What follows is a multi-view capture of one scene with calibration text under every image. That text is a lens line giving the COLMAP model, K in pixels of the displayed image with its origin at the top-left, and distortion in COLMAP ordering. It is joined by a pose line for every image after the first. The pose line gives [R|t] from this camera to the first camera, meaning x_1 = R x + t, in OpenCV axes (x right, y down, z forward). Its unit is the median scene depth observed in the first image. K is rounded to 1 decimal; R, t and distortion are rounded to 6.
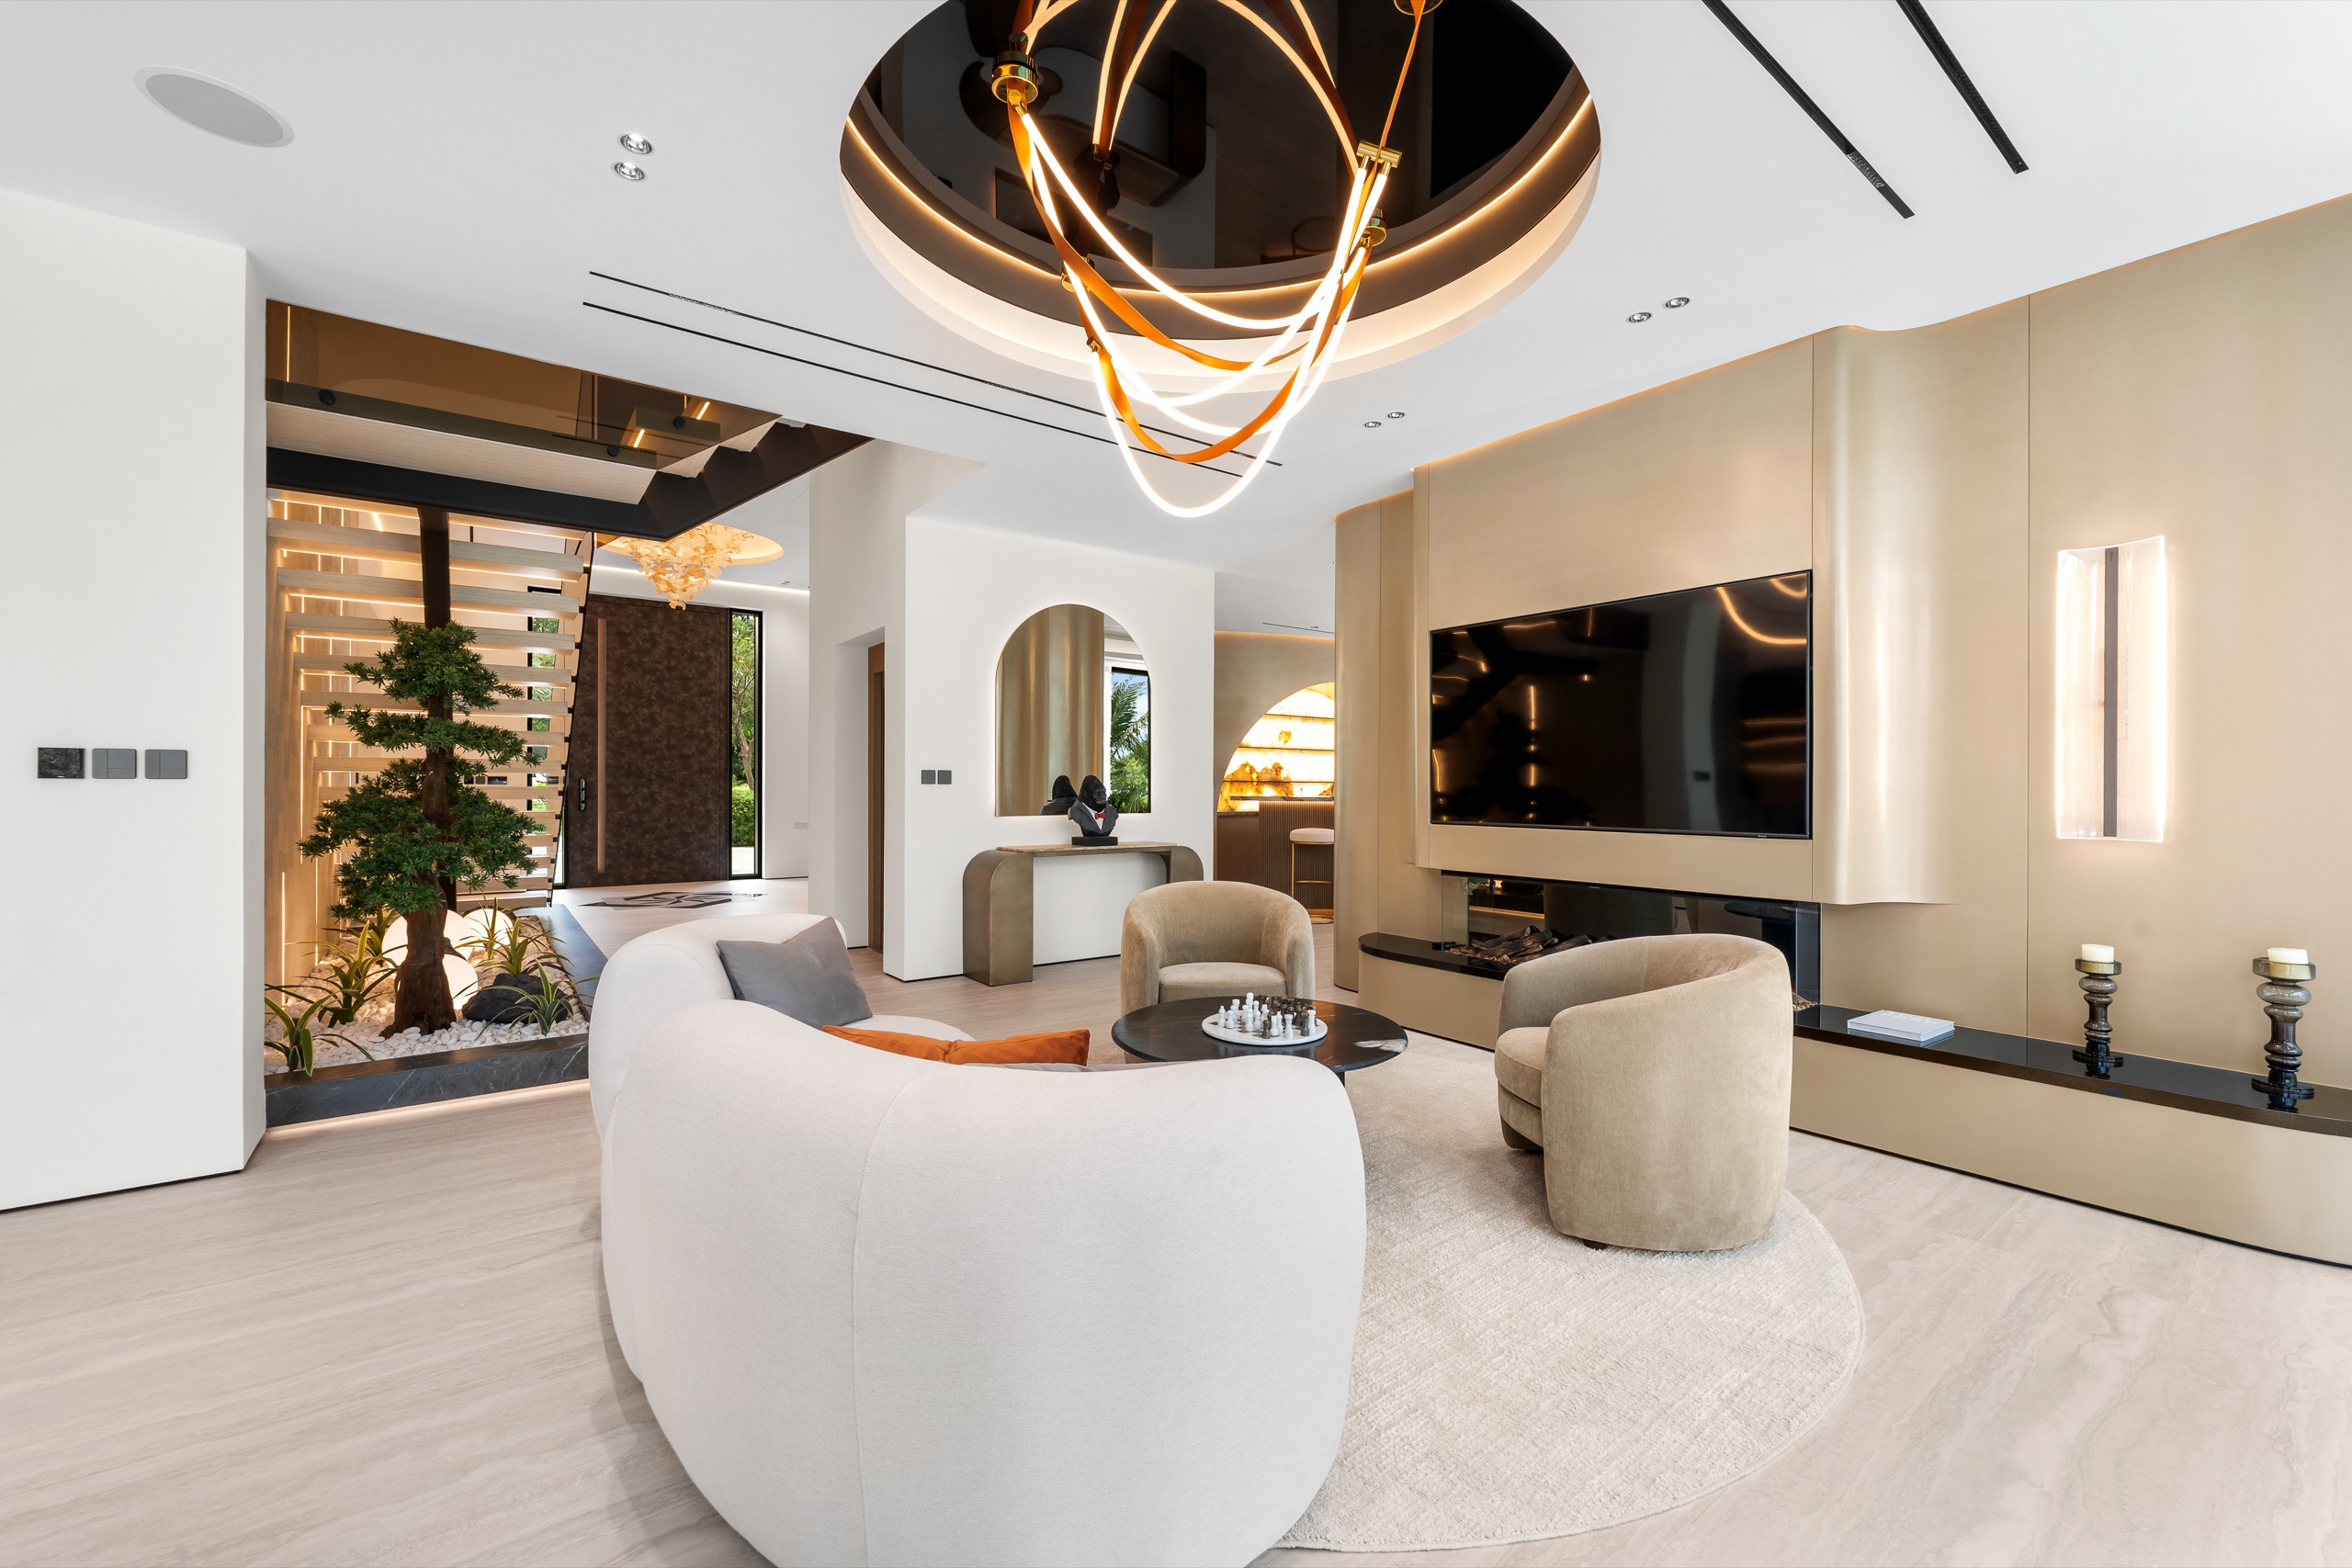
lens RADIAL K [[939.4, 0, 1166.7], [0, 939.4, 791.2], [0, 0, 1]] dist [0.000658, 0.000003]
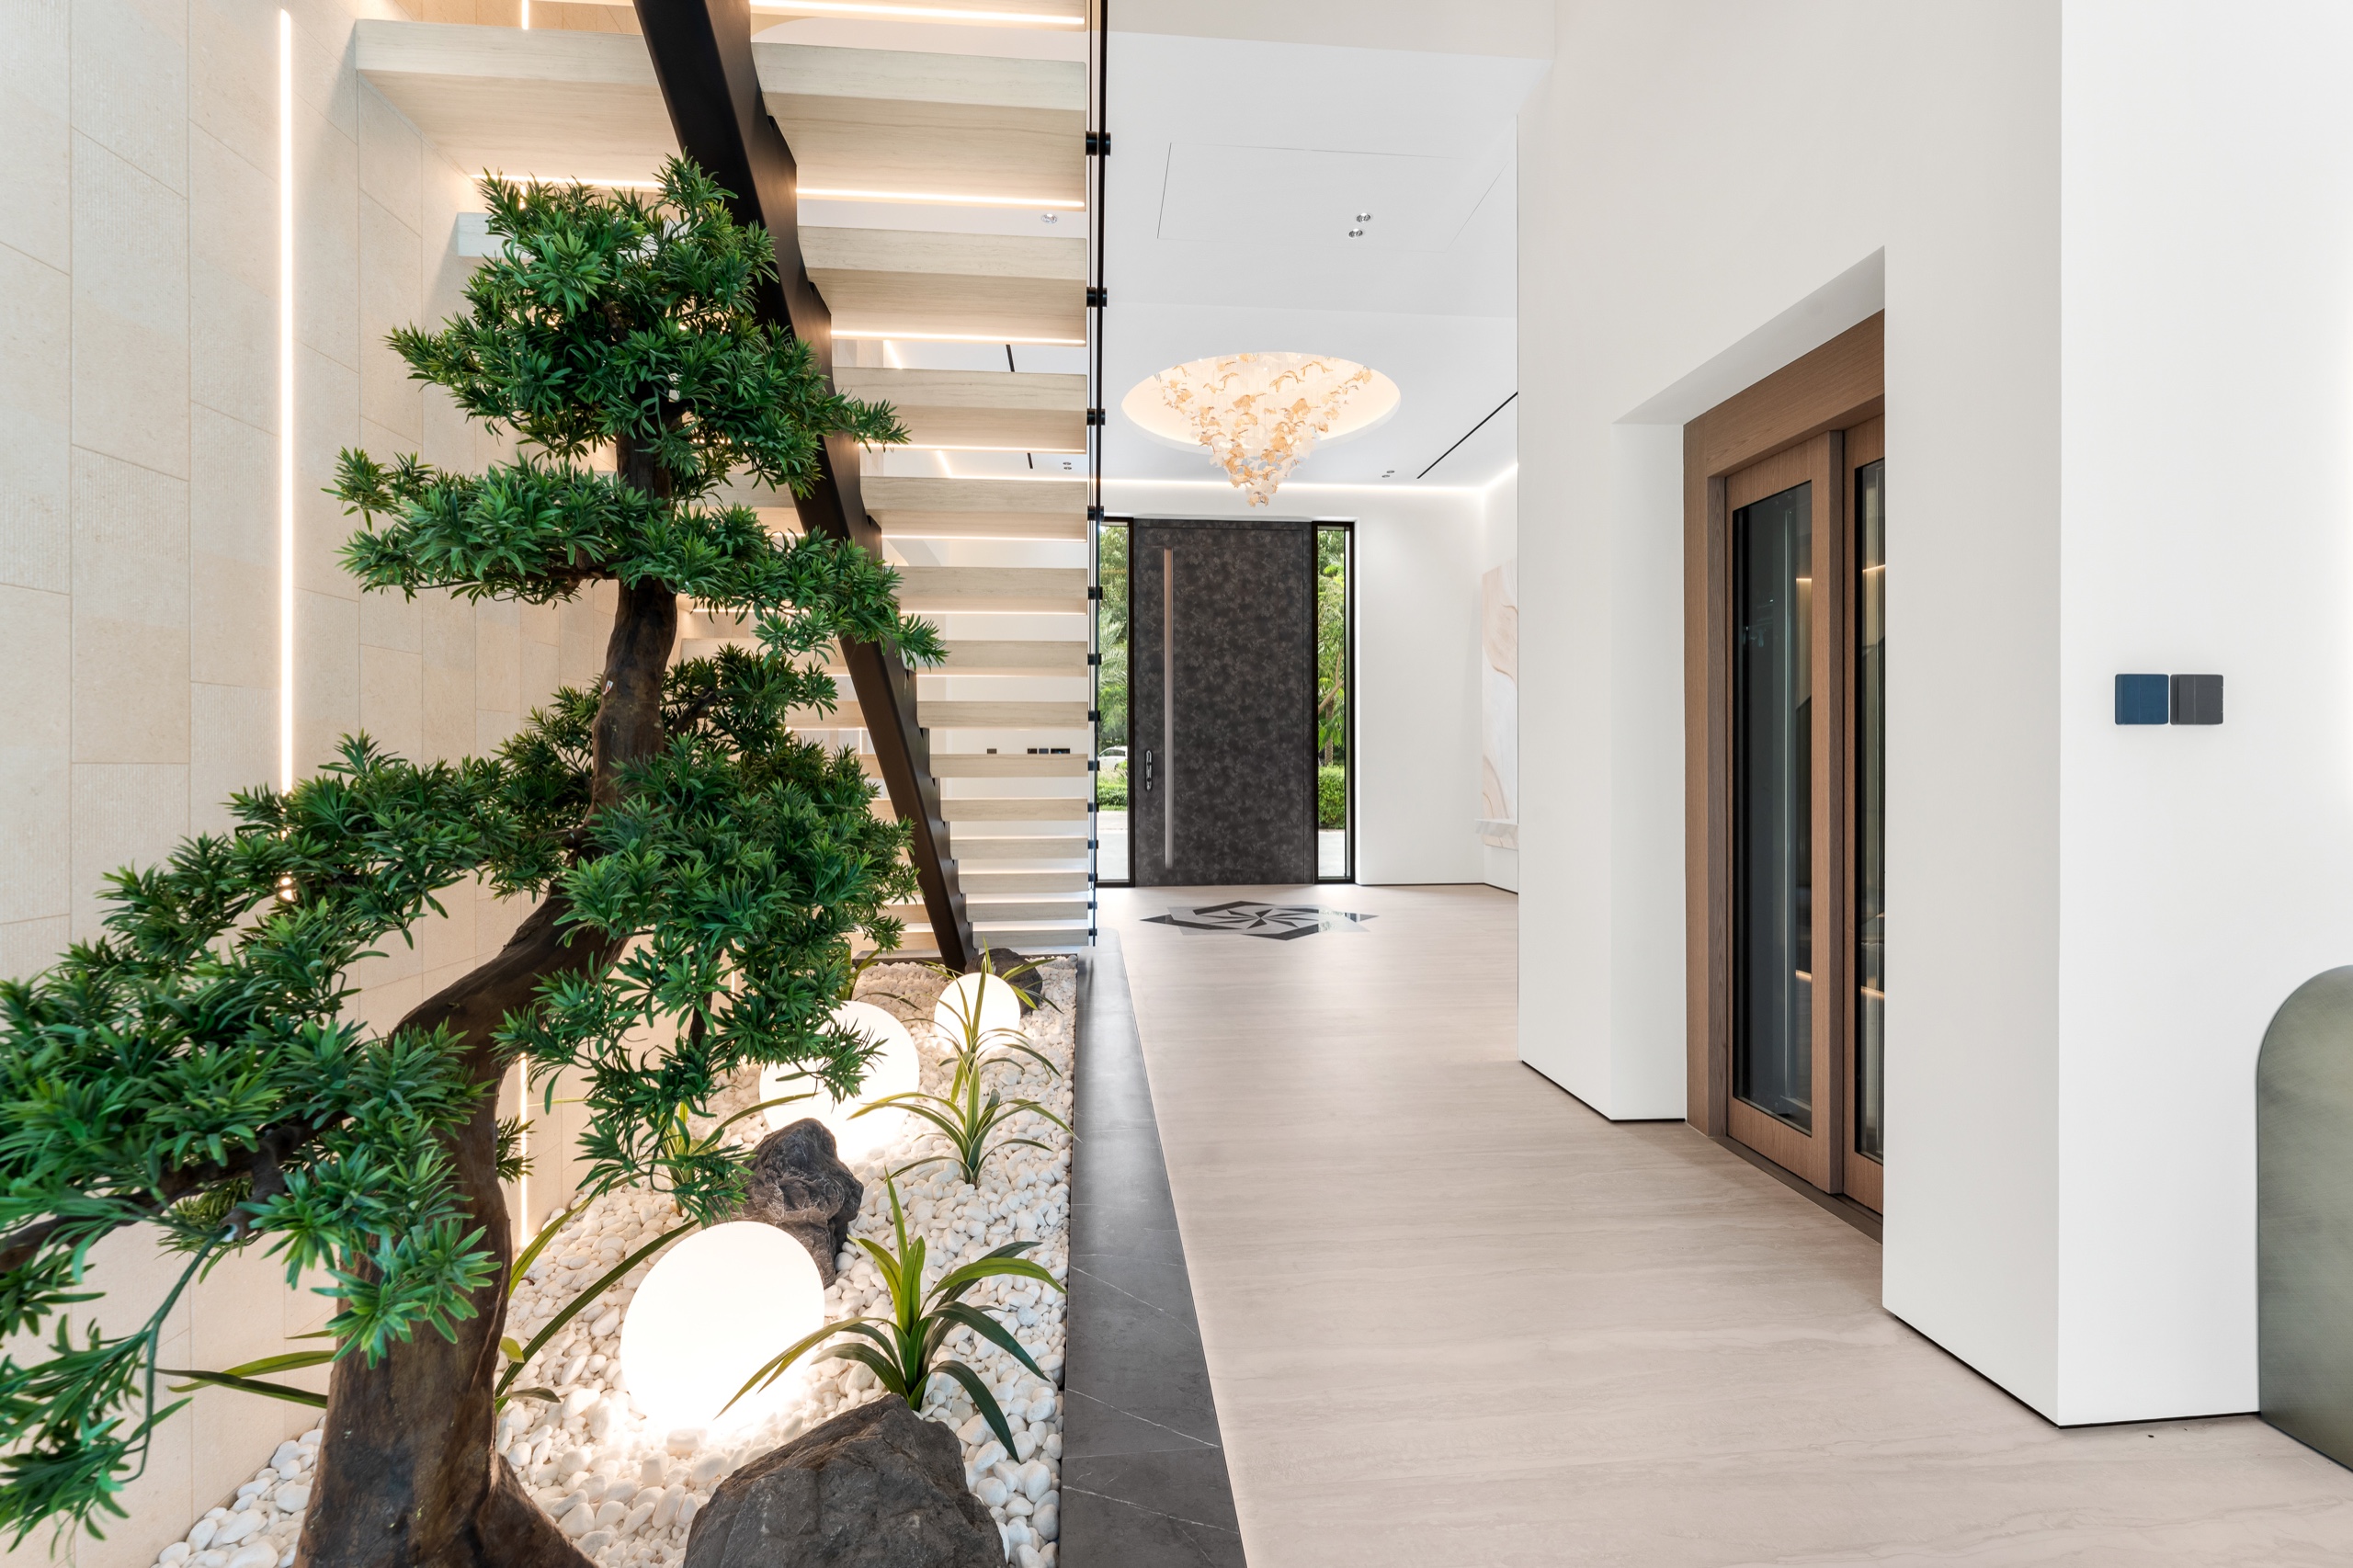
lens RADIAL K [[931.2, 0, 1185.6], [0, 931.2, 763.8], [0, 0, 1]] dist [-0.002179, -0.000176]
pose [[0.860692, -0.006108, -0.509089, -0.238948], [0.003977, 0.999978, -0.005274, 0.002888], [0.509110, 0.002515, 0.860698, 0.417853]]
